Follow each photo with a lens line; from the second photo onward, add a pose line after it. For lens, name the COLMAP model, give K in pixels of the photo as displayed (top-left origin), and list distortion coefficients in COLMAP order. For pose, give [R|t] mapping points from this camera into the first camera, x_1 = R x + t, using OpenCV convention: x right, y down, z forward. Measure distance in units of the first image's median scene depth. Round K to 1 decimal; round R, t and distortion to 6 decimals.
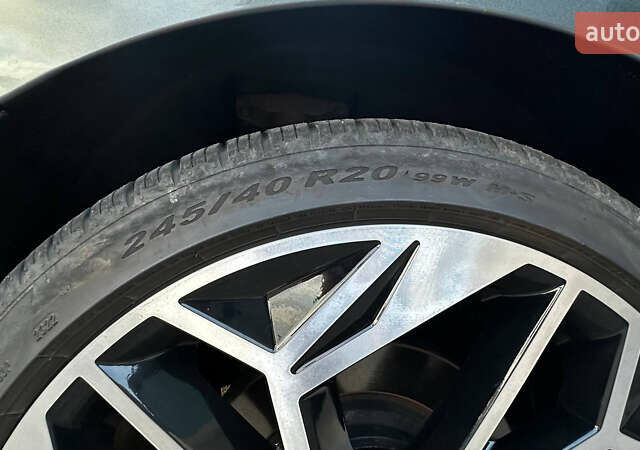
lens RADIAL K [[320.5, 0, 320.0], [0, 320.5, 225.0], [0, 0, 1]] dist [0.000145, -0.001122]
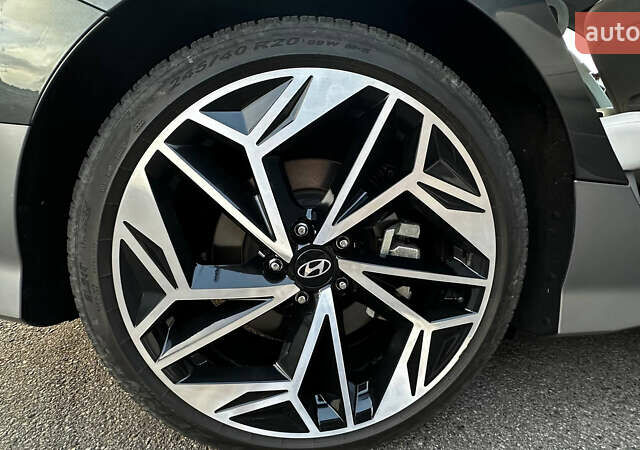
lens RADIAL K [[320.5, 0, 320.0], [0, 320.5, 225.0], [0, 0, 1]] dist [0.000145, -0.001122]
pose [[0.996936, -0.077677, 0.009163, 0.267427], [0.075995, 0.989677, 0.121504, 0.763047], [-0.018506, -0.120436, 0.992549, -1.170629]]
